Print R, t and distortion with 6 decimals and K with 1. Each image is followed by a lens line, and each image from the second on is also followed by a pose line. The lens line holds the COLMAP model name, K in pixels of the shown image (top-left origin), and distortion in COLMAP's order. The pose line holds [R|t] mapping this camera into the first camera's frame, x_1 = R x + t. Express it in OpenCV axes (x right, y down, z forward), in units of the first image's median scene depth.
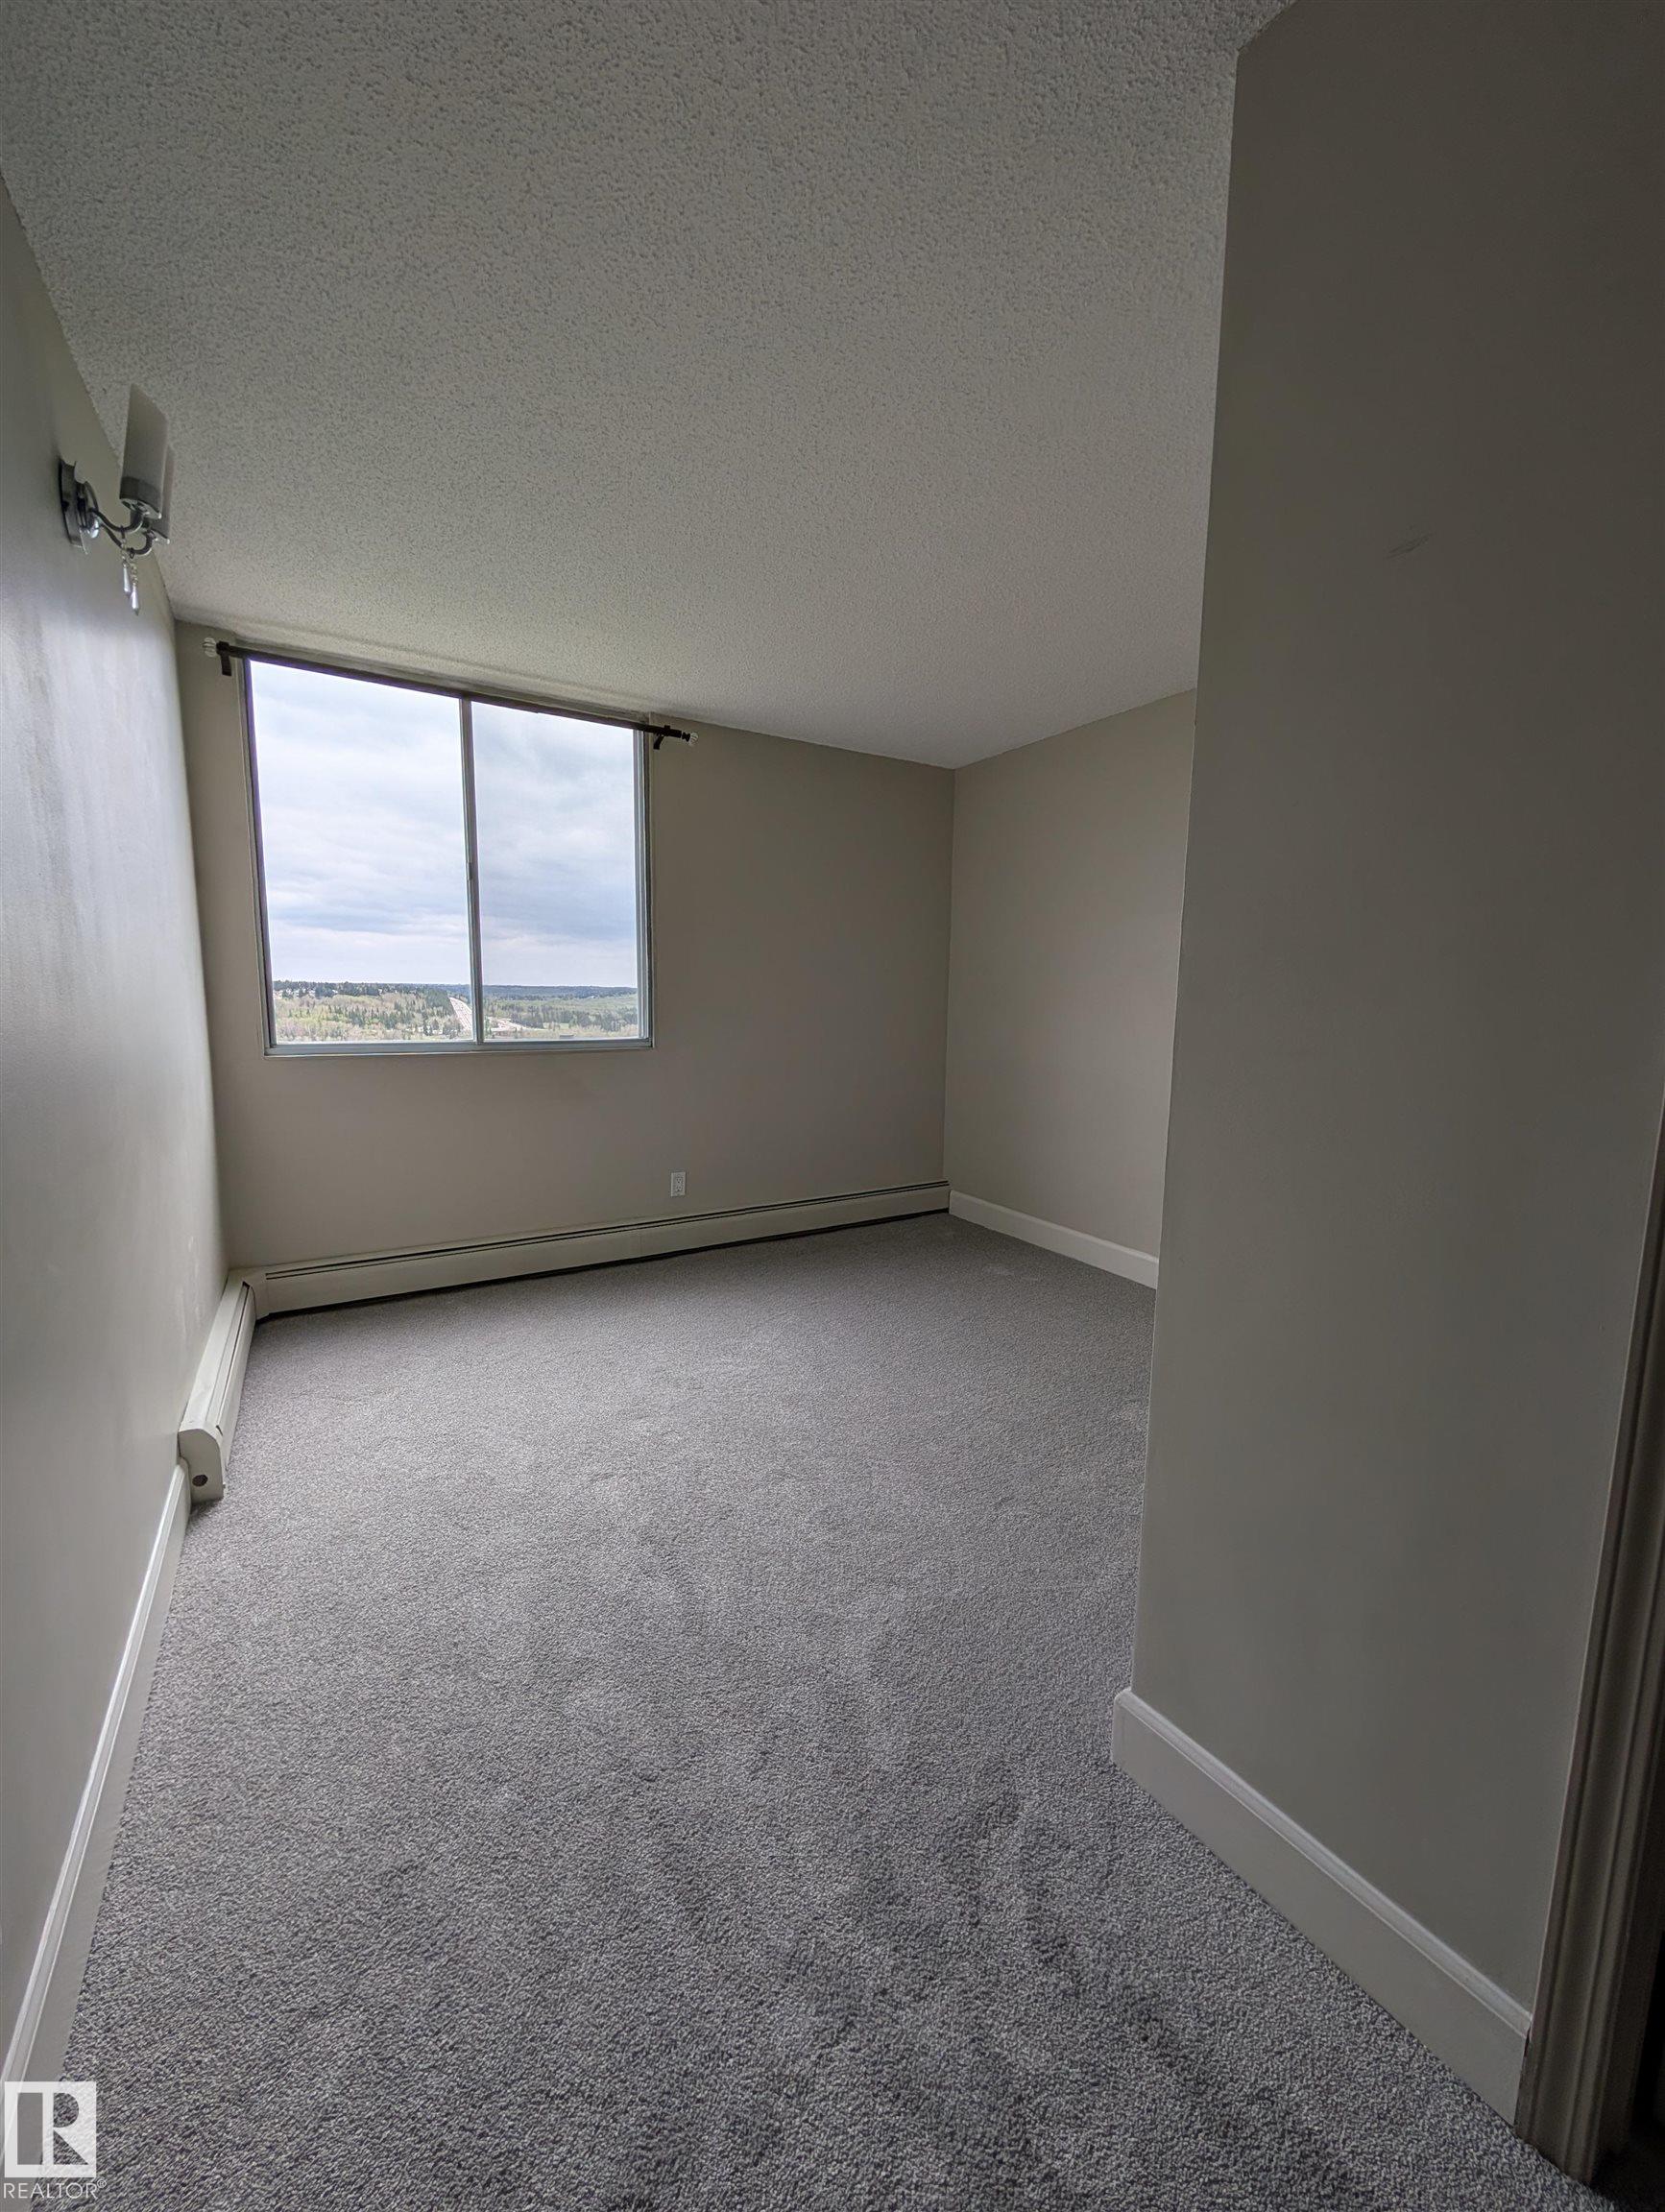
lens RADIAL K [[839.5, 0, 825.9], [0, 839.5, 1102.1], [0, 0, 1]] dist [0.000991, -0.000323]
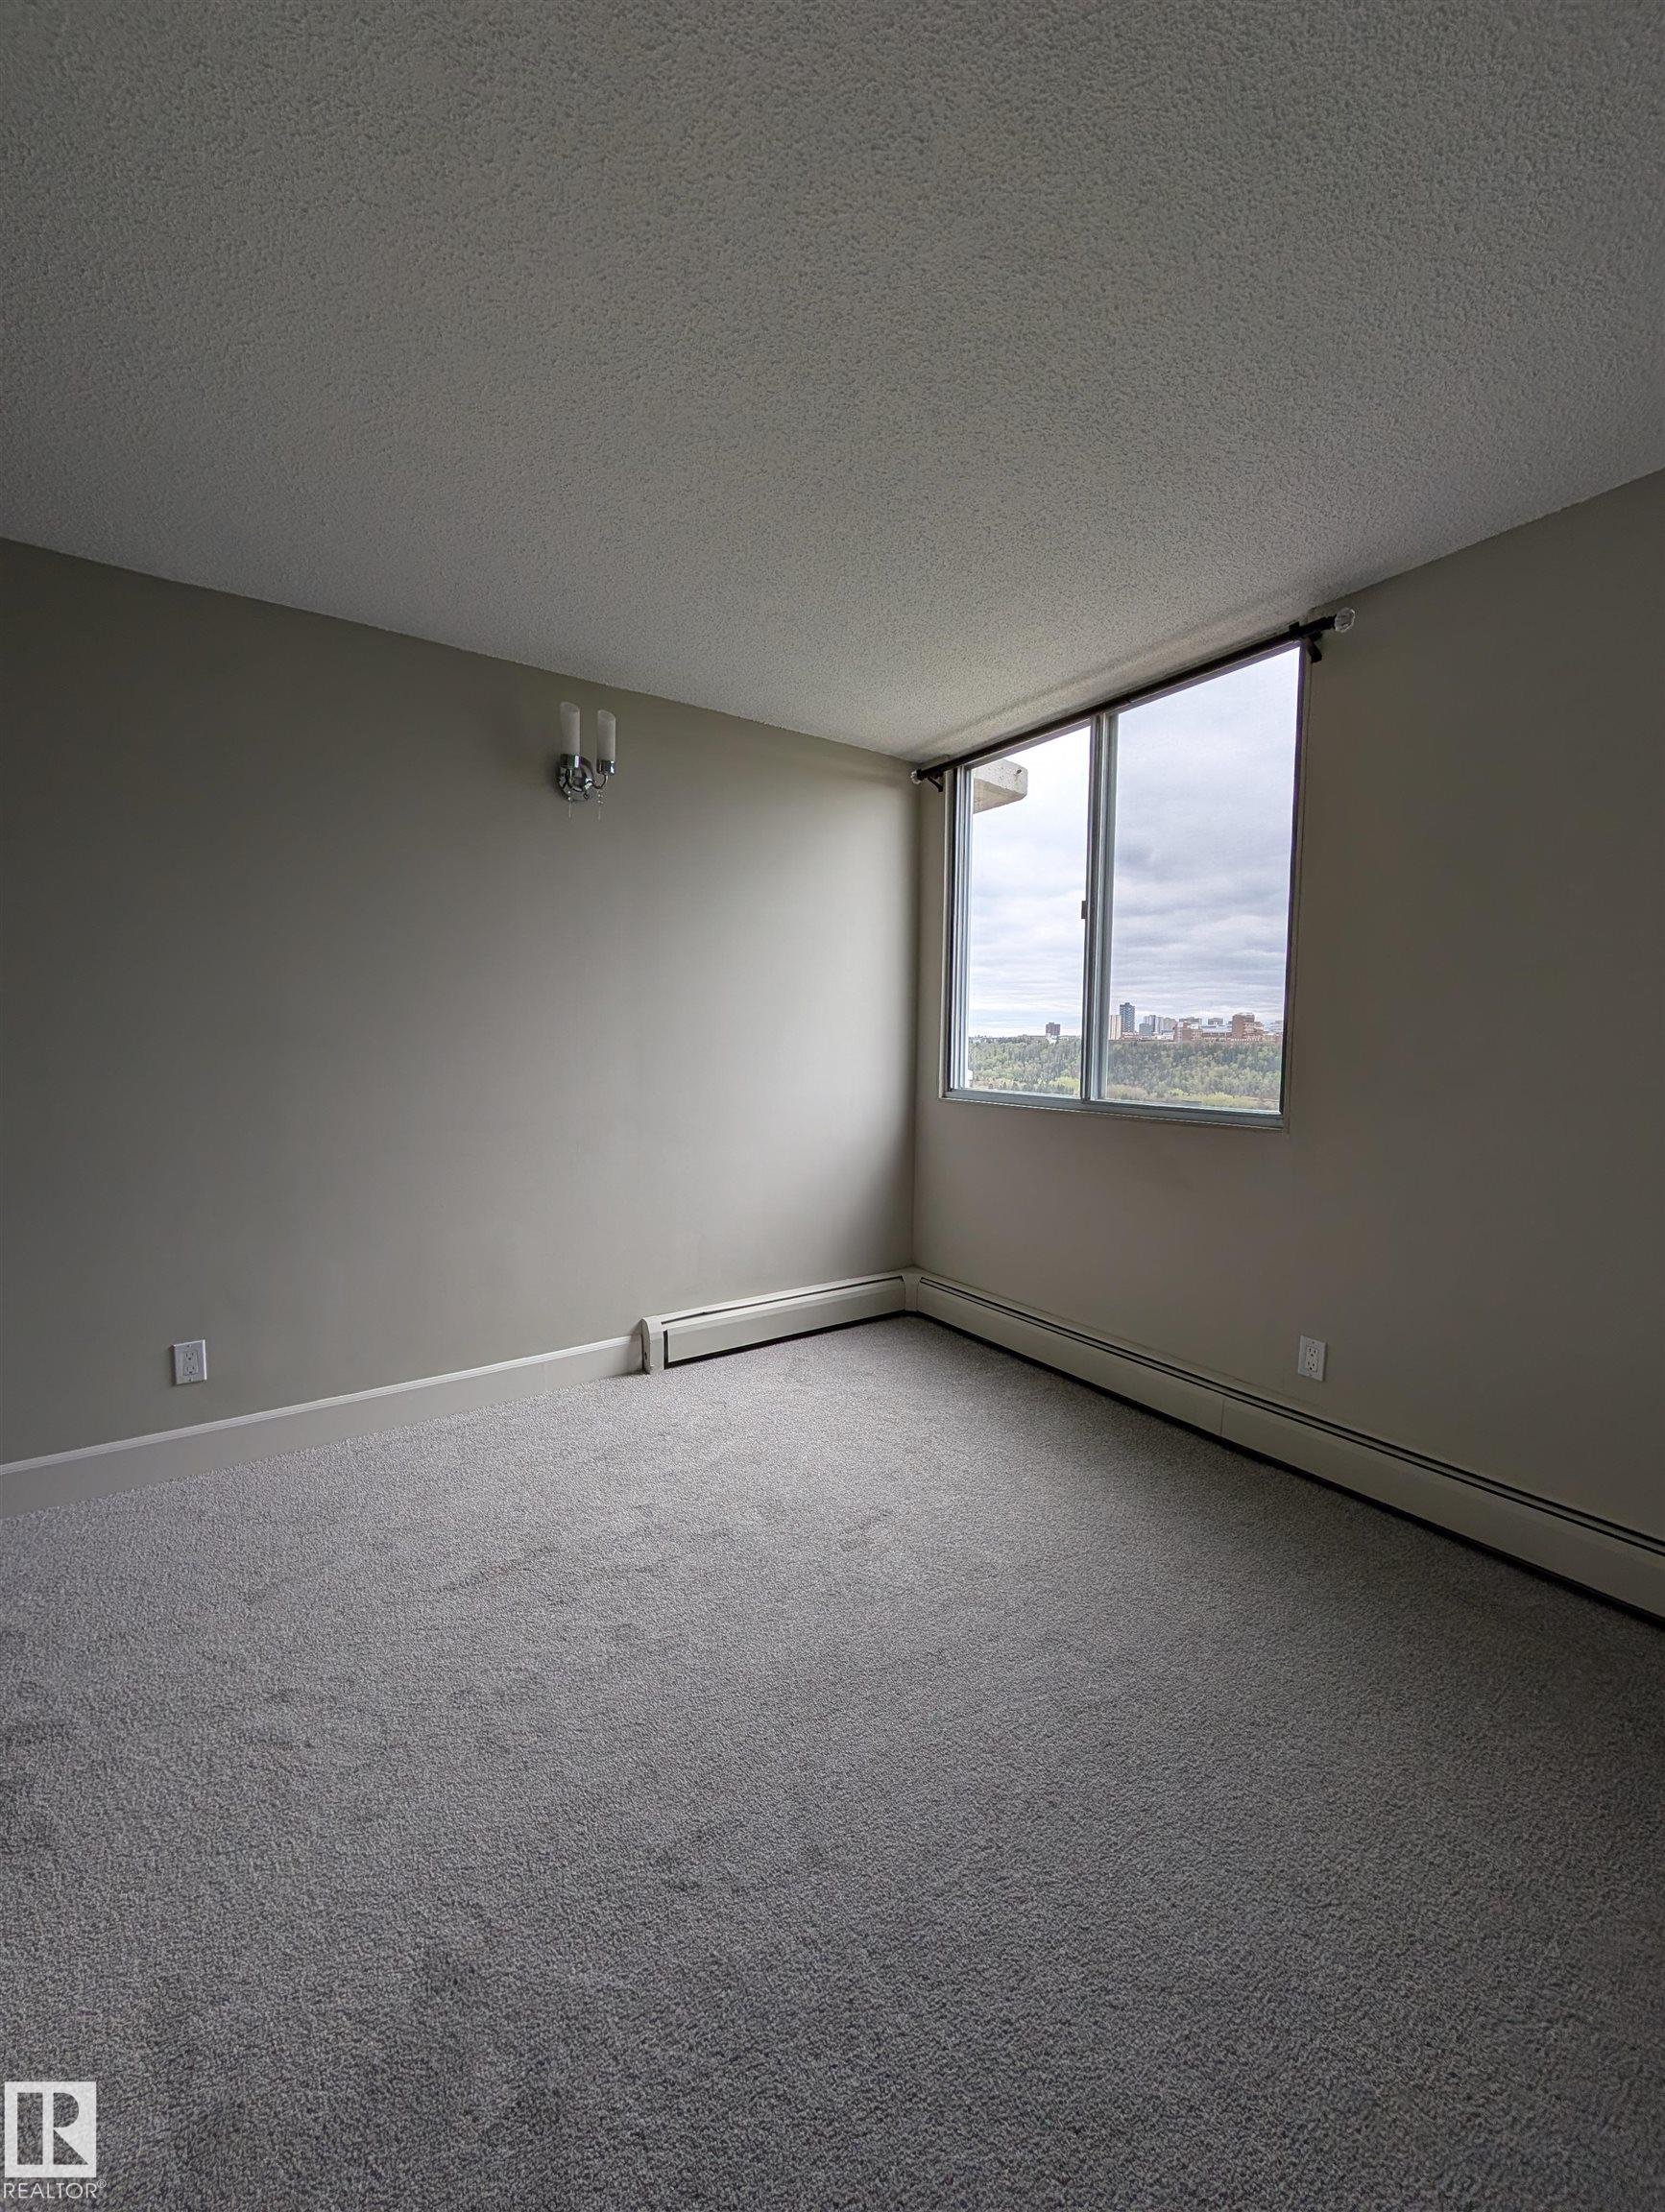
lens RADIAL K [[839.5, 0, 825.9], [0, 839.5, 1102.1], [0, 0, 1]] dist [0.000991, -0.000323]
pose [[0.057340, 0.061039, -0.996487, 0.572012], [-0.135955, 0.989308, 0.052776, -0.099777], [0.989054, 0.132451, 0.065026, 0.851335]]
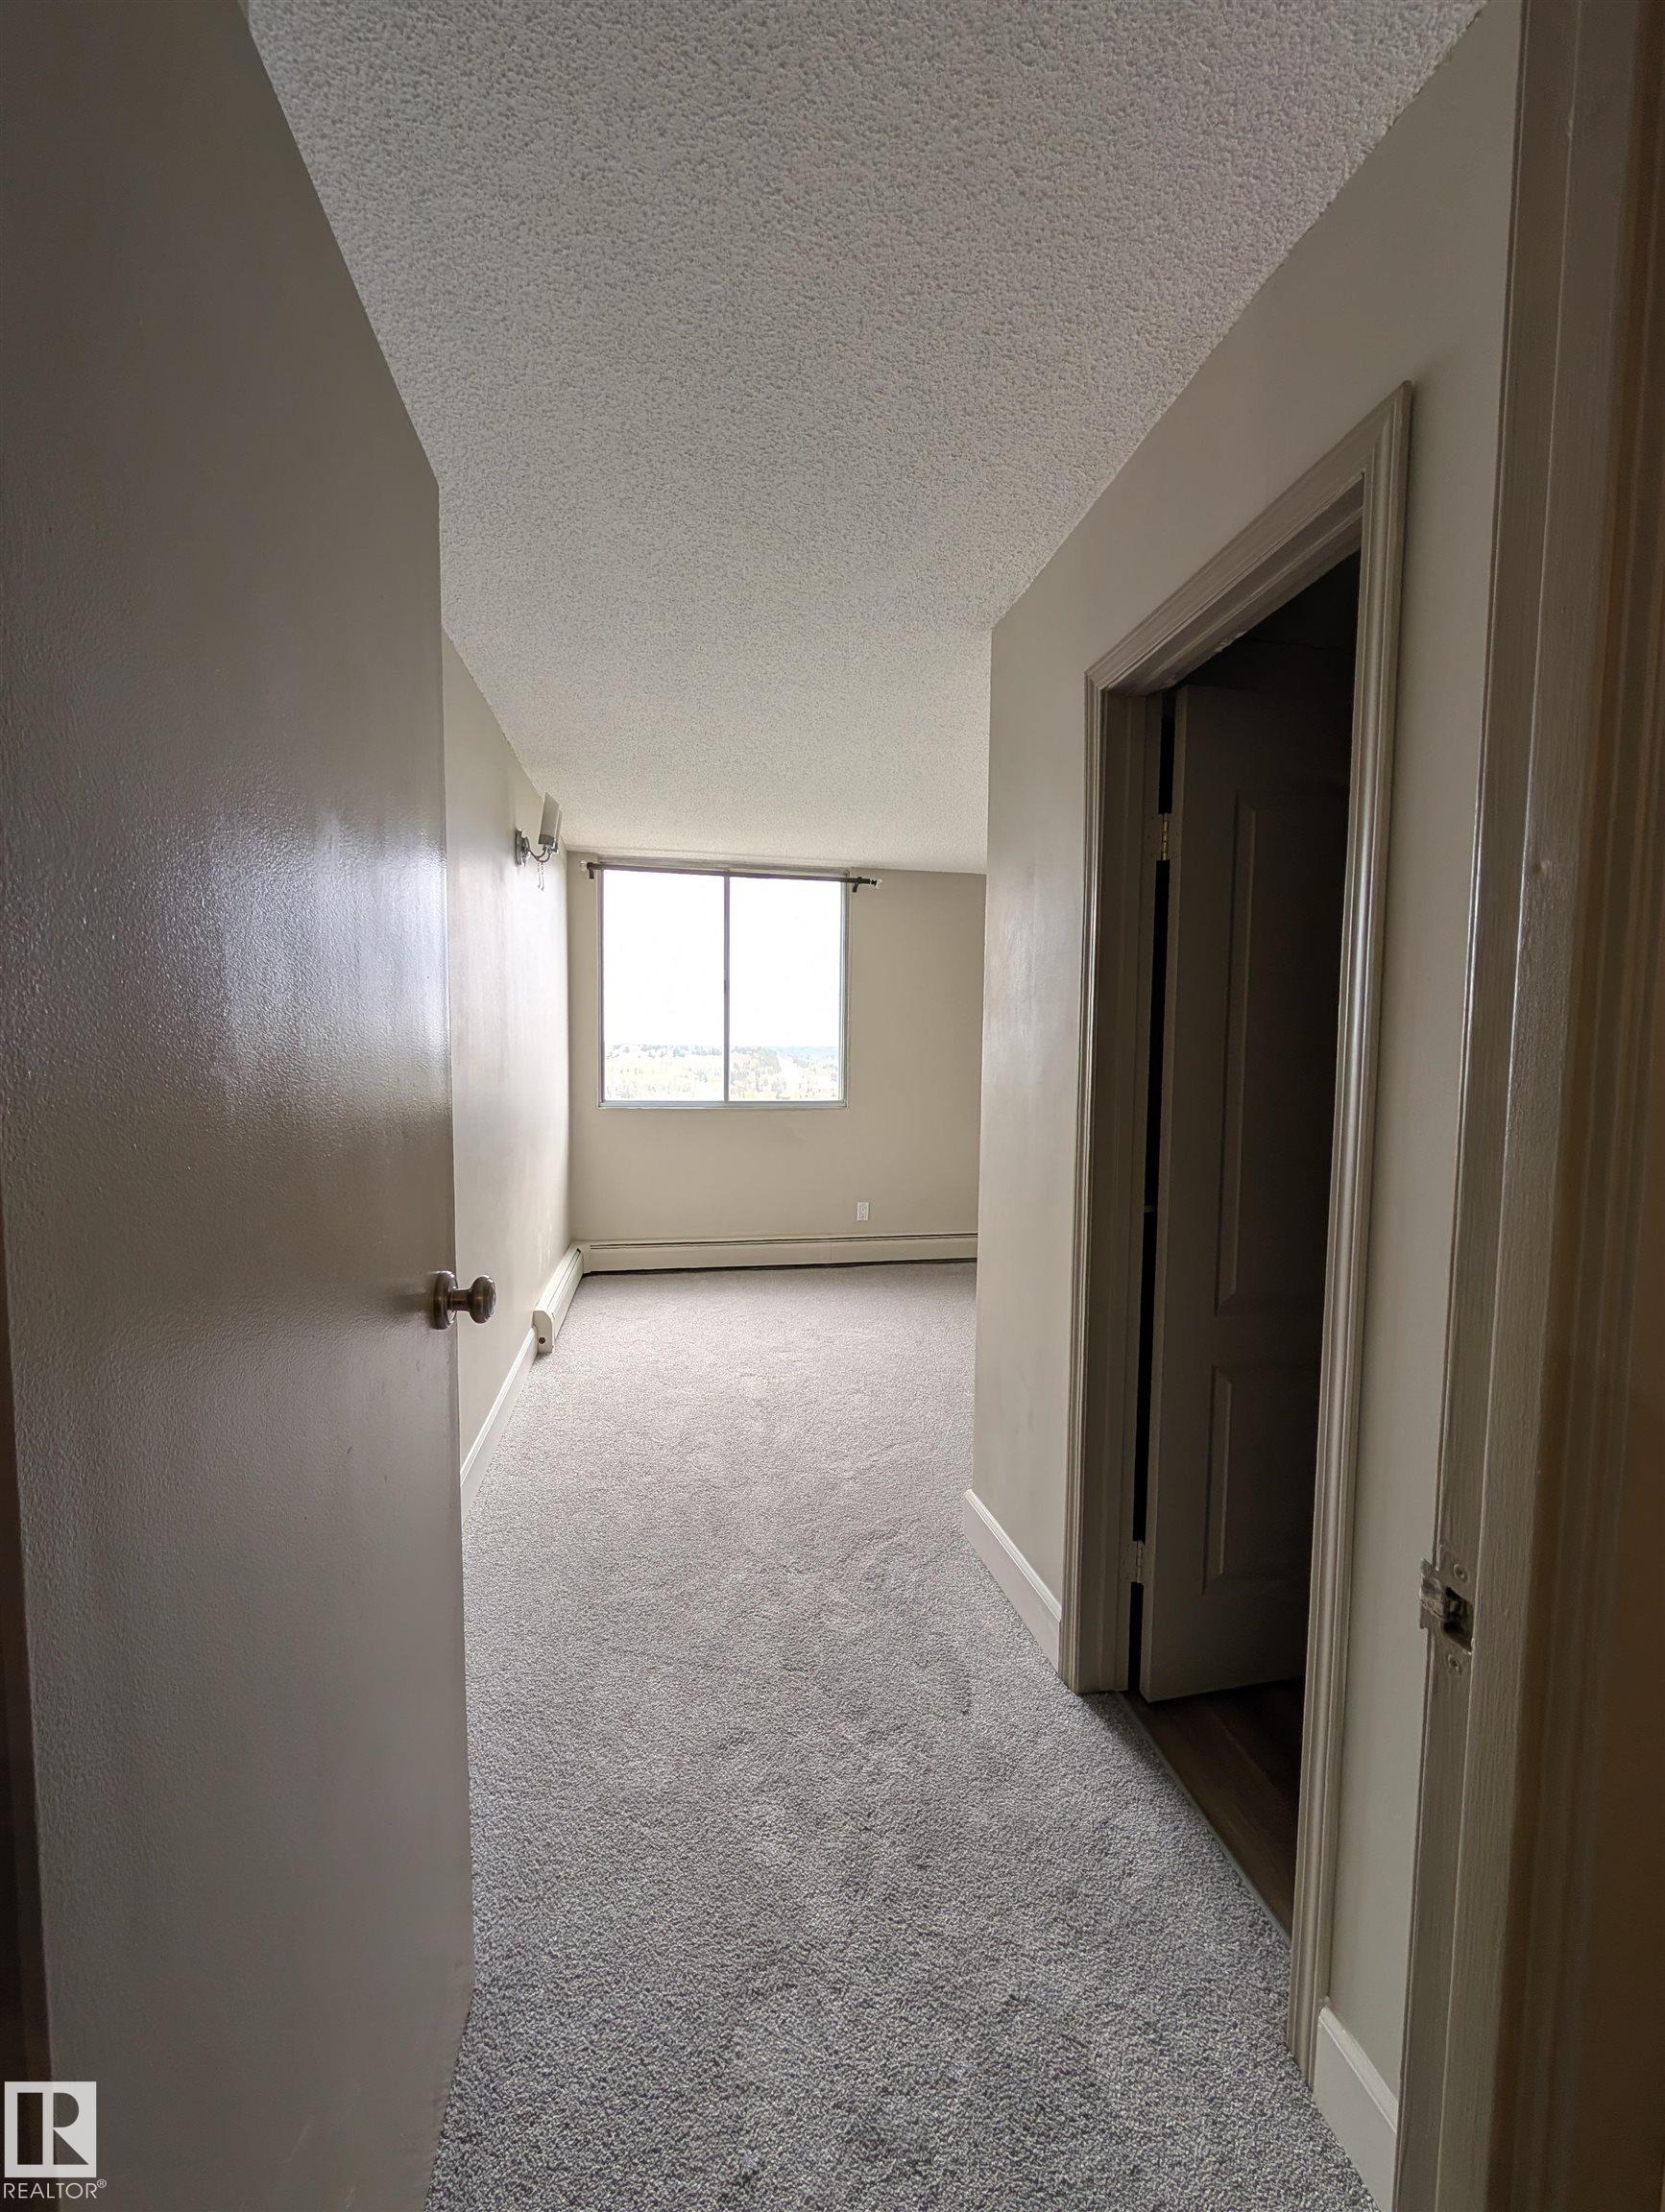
lens RADIAL K [[839.5, 0, 825.9], [0, 839.5, 1102.1], [0, 0, 1]] dist [0.000991, -0.000323]
pose [[0.935074, 0.020044, -0.353885, 0.334187], [-0.045241, 0.996983, -0.063072, 0.018158], [0.351553, 0.074987, 0.933160, -0.374422]]
